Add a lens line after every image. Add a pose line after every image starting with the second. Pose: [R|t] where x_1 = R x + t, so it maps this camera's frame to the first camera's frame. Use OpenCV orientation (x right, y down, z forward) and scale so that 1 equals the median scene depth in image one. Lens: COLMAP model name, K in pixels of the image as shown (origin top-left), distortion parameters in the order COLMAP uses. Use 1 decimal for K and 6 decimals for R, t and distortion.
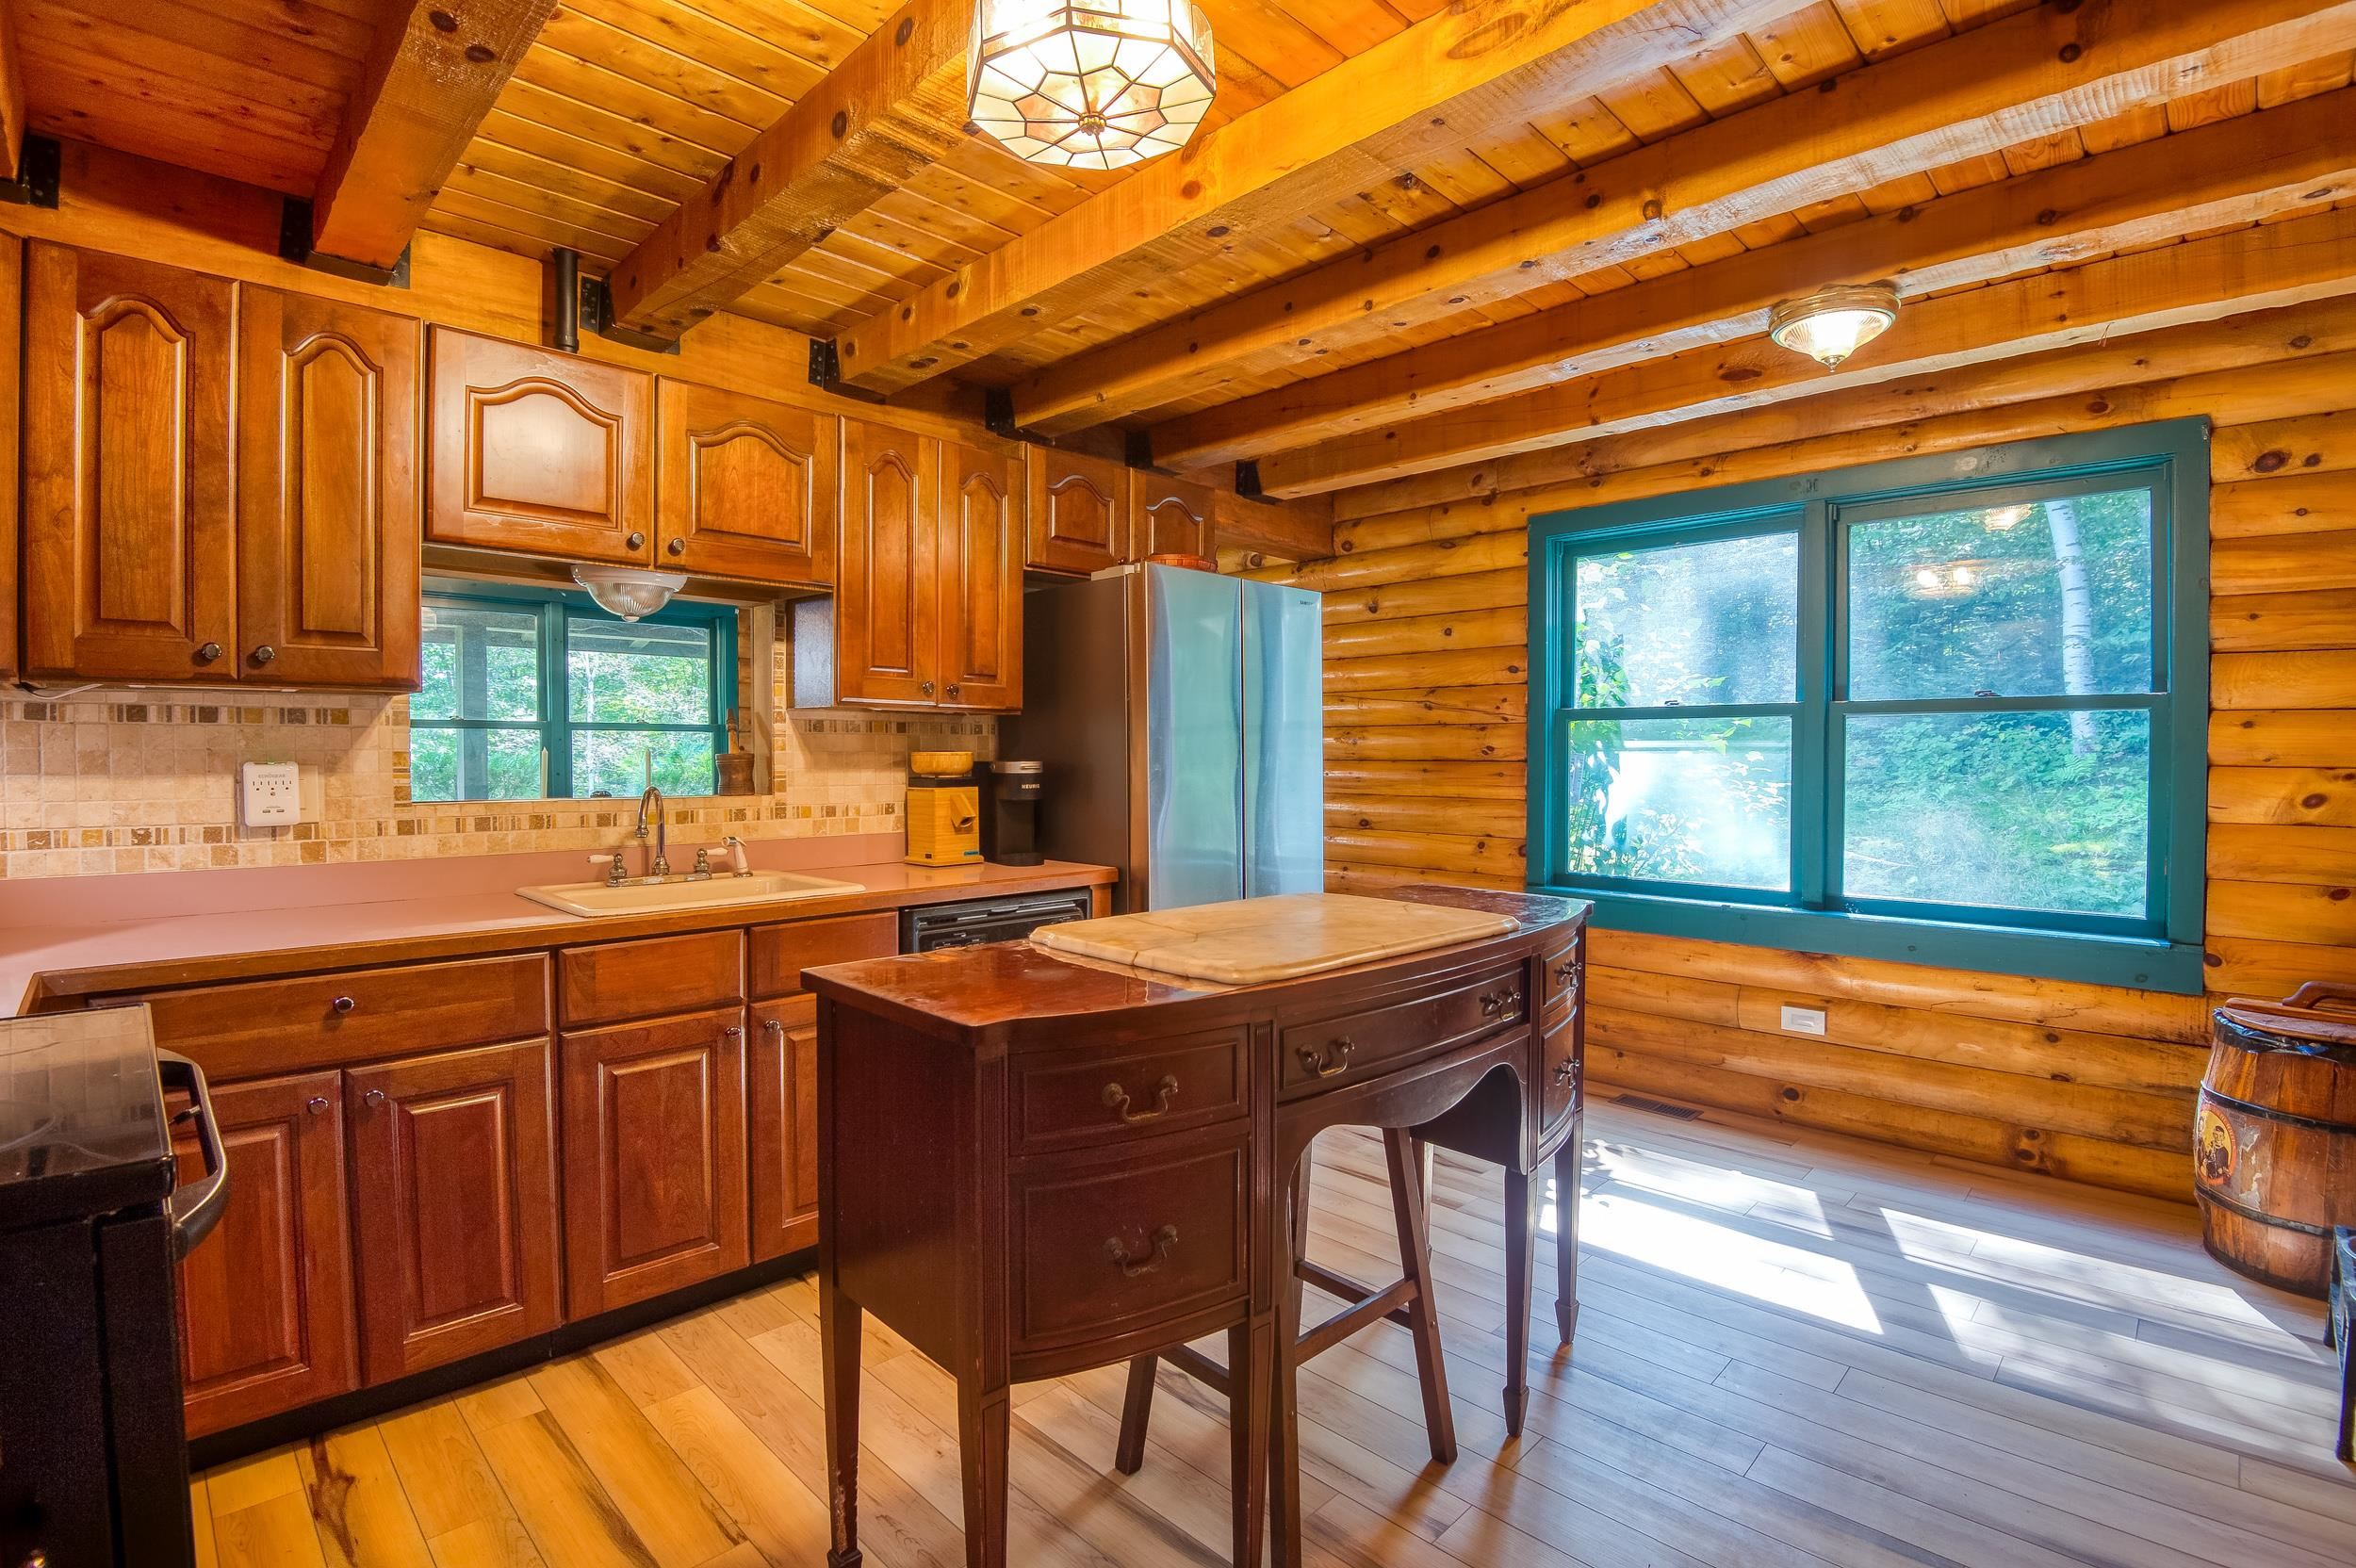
lens RADIAL K [[1065.8, 0, 1179.8], [0, 1065.8, 780.4], [0, 0, 1]] dist [-0.035998, -0.007661]
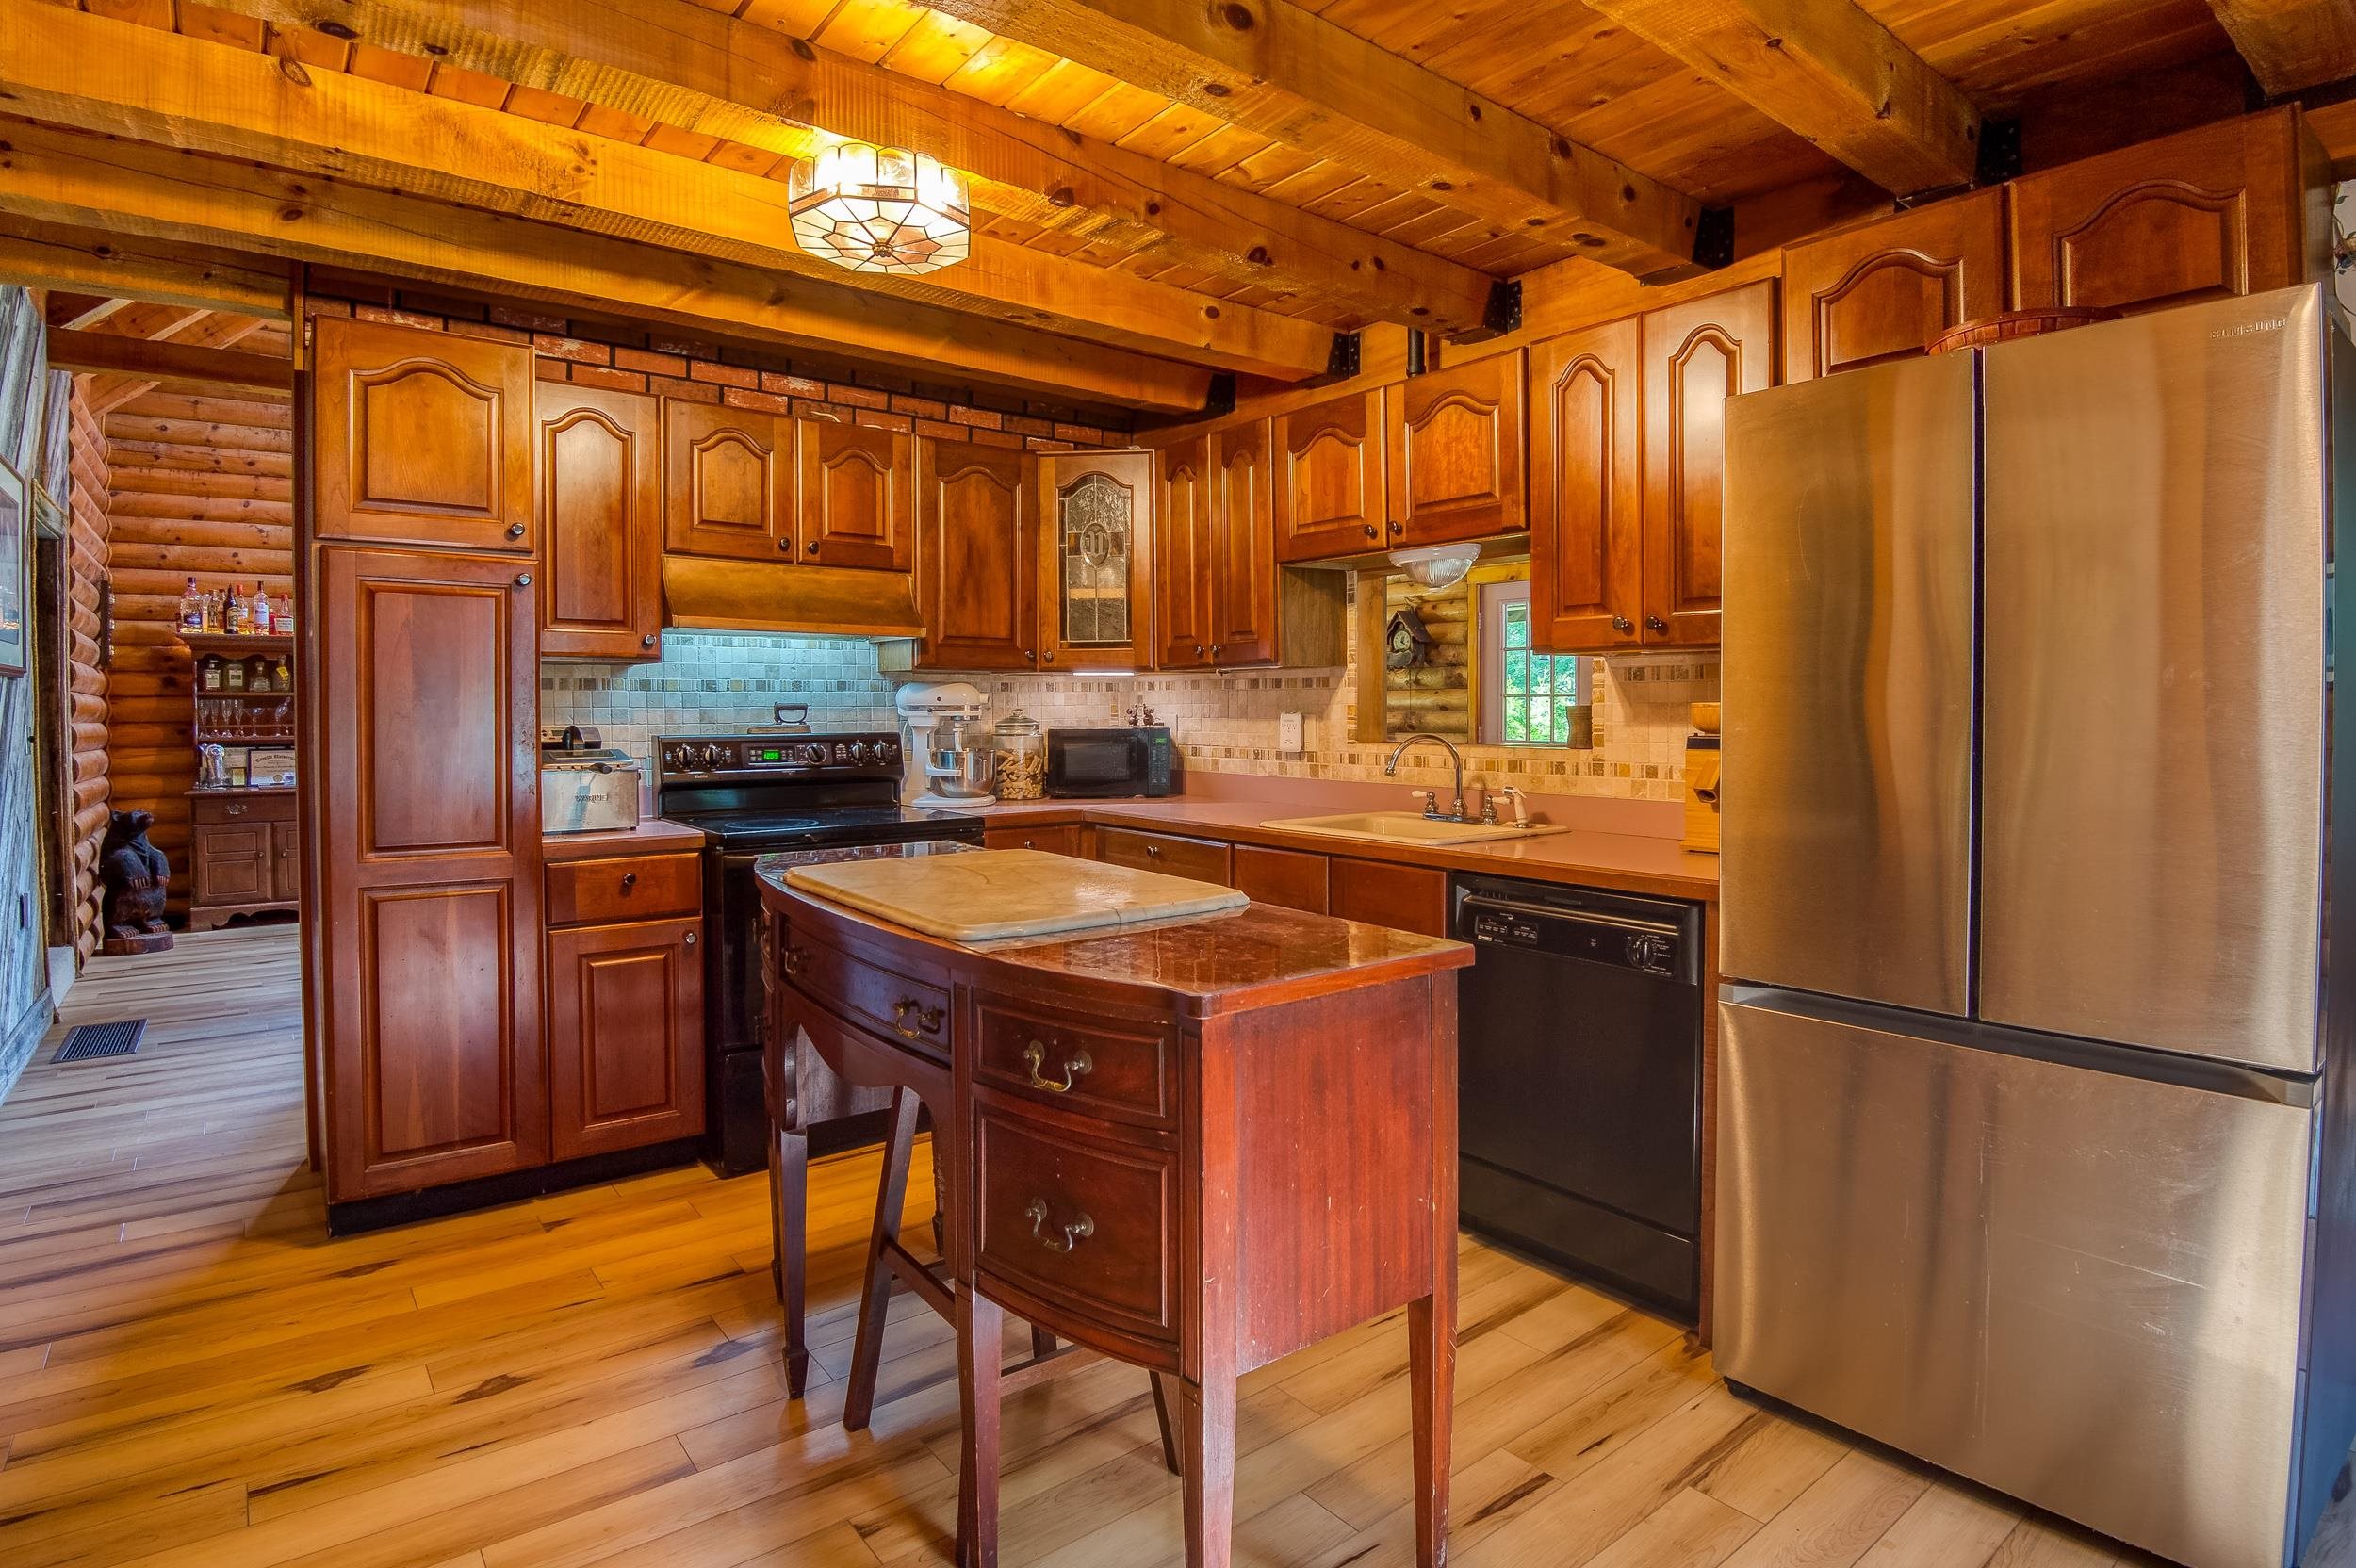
lens RADIAL K [[1221.6, 0, 1224.2], [0, 1221.6, 730.4], [0, 0, 1]] dist [-0.039932, -0.000832]
pose [[-0.105533, 0.016521, -0.994279, 0.903431], [-0.022179, 0.999574, 0.018963, -0.020407], [0.994168, 0.024053, -0.105122, 0.982419]]
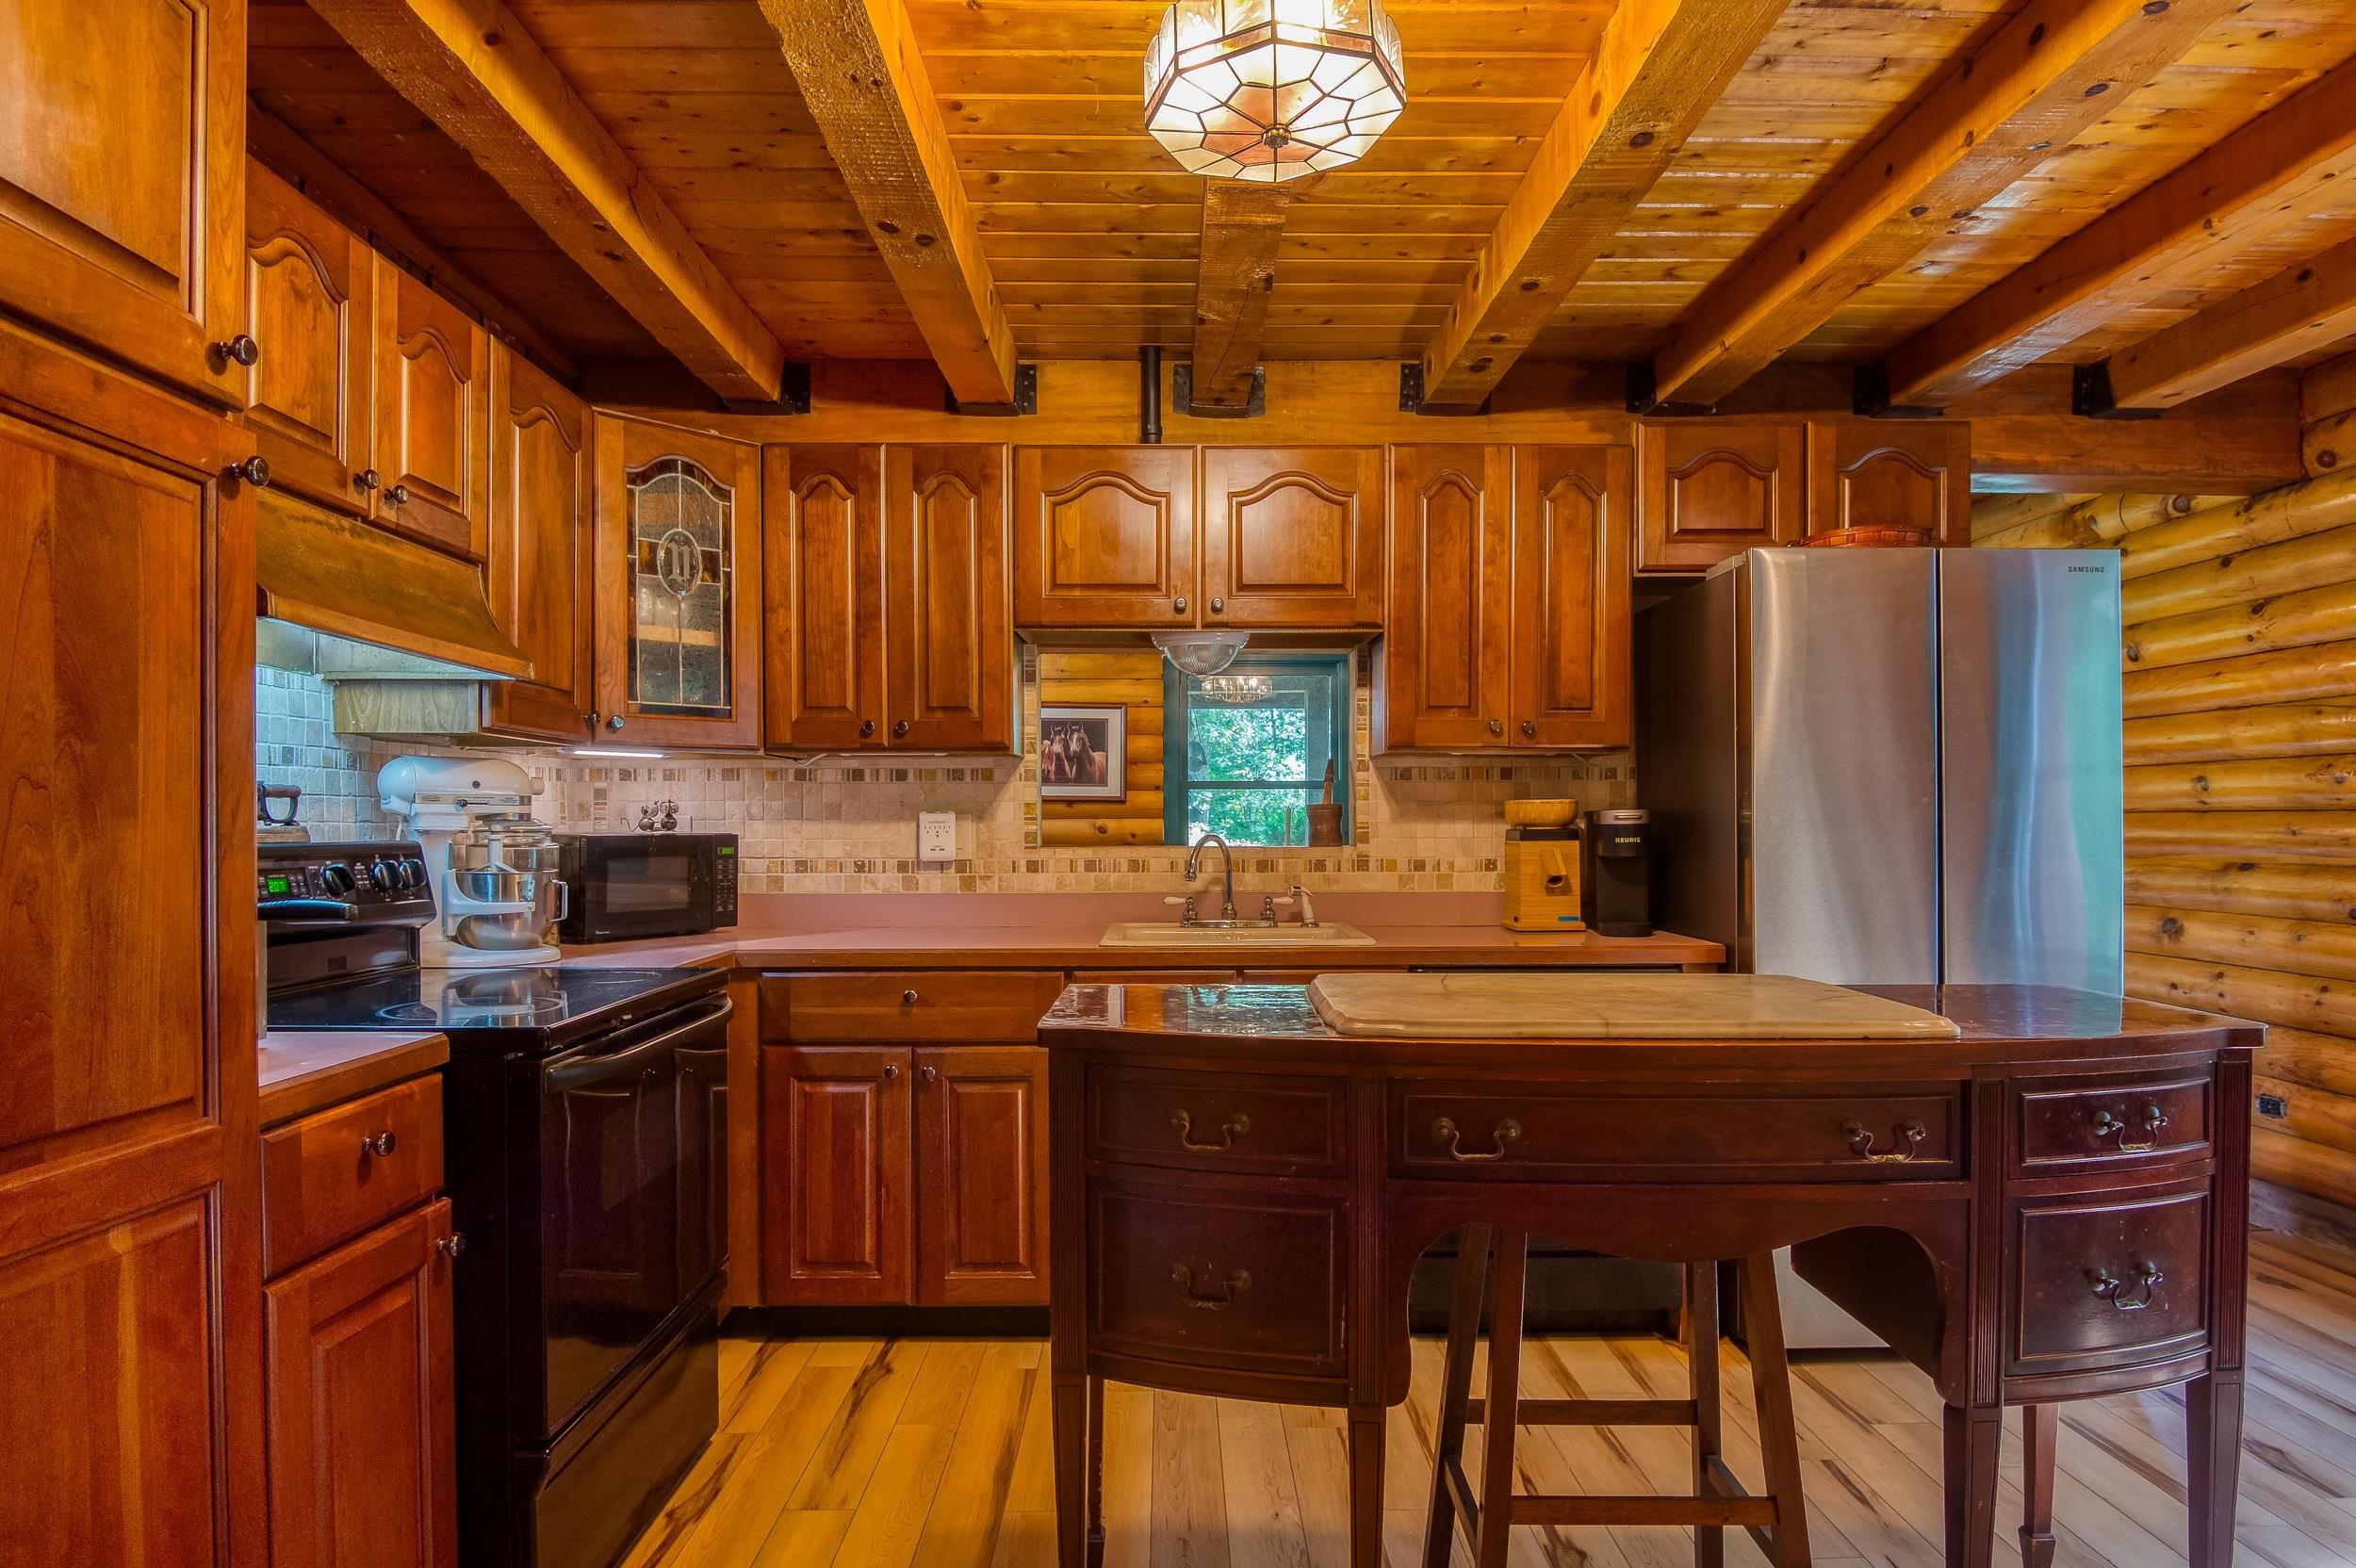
lens RADIAL K [[1327.8, 0, 1237.7], [0, 1327.8, 828.7], [0, 0, 1]] dist [-0.014784, -0.009540]
pose [[0.719664, -0.001116, -0.694321, 0.472021], [-0.012579, 0.999814, -0.014646, 0.020870], [0.694208, 0.019274, 0.719516, 0.068790]]
